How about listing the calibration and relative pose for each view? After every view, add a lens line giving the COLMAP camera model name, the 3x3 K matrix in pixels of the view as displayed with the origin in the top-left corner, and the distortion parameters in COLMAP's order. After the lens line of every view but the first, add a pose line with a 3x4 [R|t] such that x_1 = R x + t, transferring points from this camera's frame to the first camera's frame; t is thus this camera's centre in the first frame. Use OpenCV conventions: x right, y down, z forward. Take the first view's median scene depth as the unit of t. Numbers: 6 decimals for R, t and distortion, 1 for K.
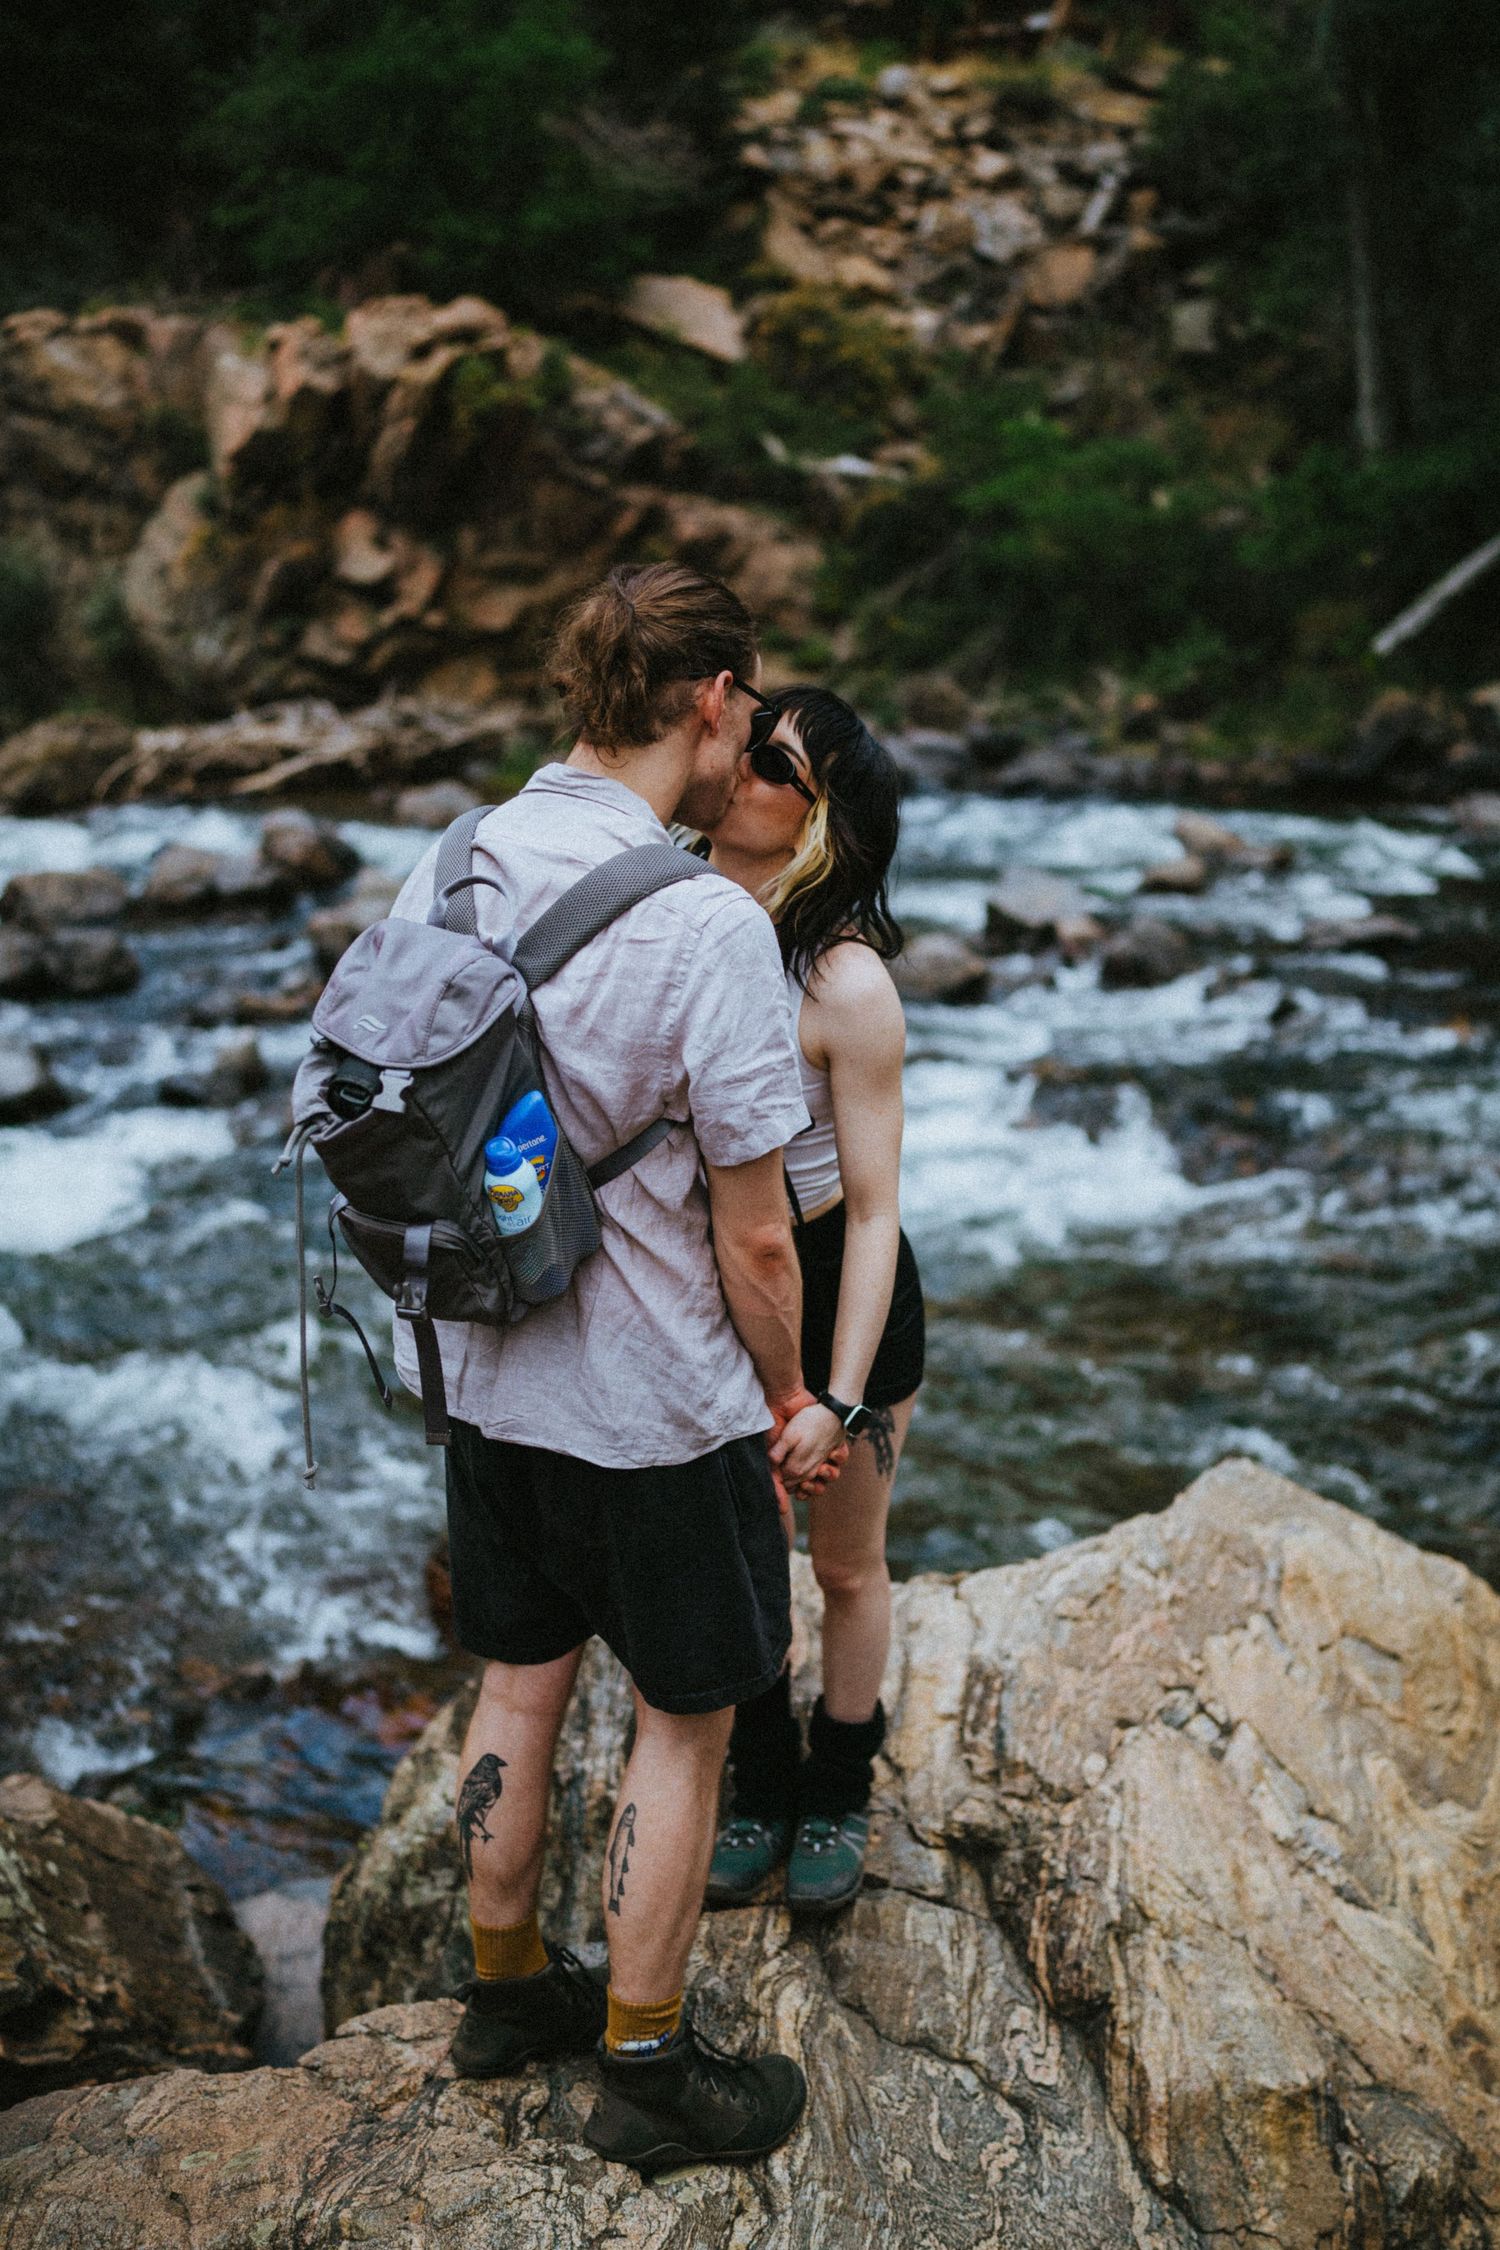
lens RADIAL K [[2250.5, 0, 735.6], [0, 2250.5, 1154.1], [0, 0, 1]] dist [-0.037068, 0.161680]
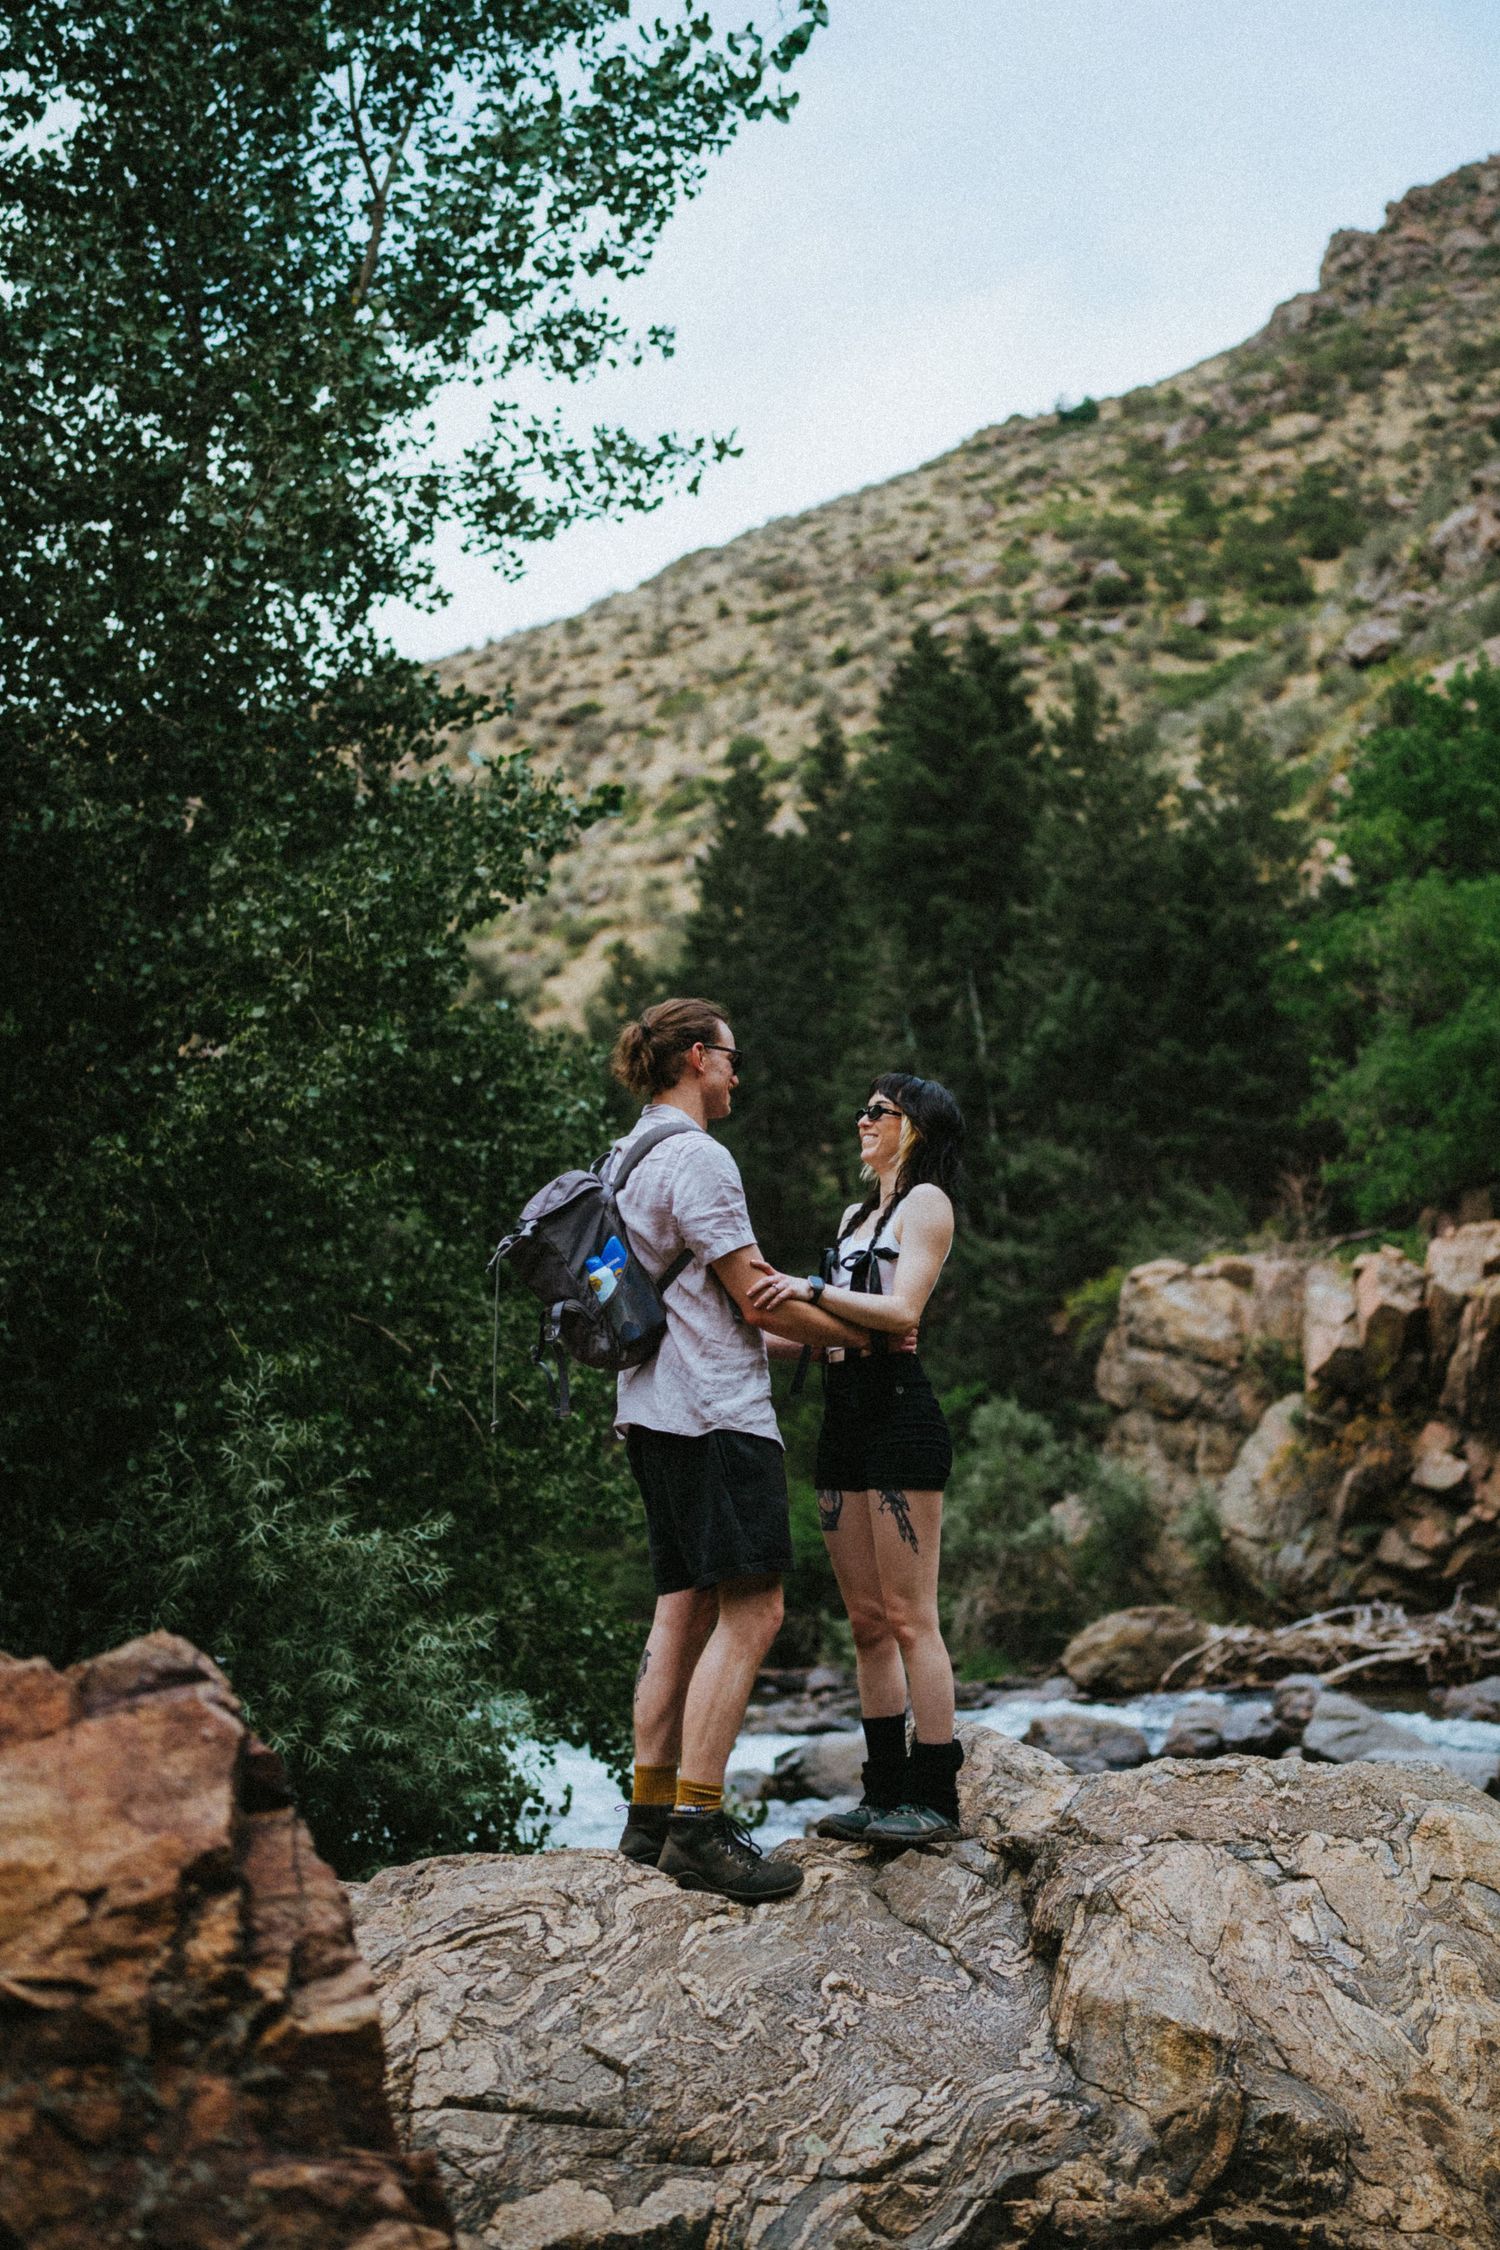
lens RADIAL K [[2408.9, 0, 761.3], [0, 2408.9, 1187.2], [0, 0, 1]] dist [-0.063171, 0.232430]
pose [[0.880648, -0.065671, -0.469197, 0.075227], [-0.126893, 0.921469, -0.367142, 0.051595], [0.456461, 0.382861, 0.803157, -0.054246]]
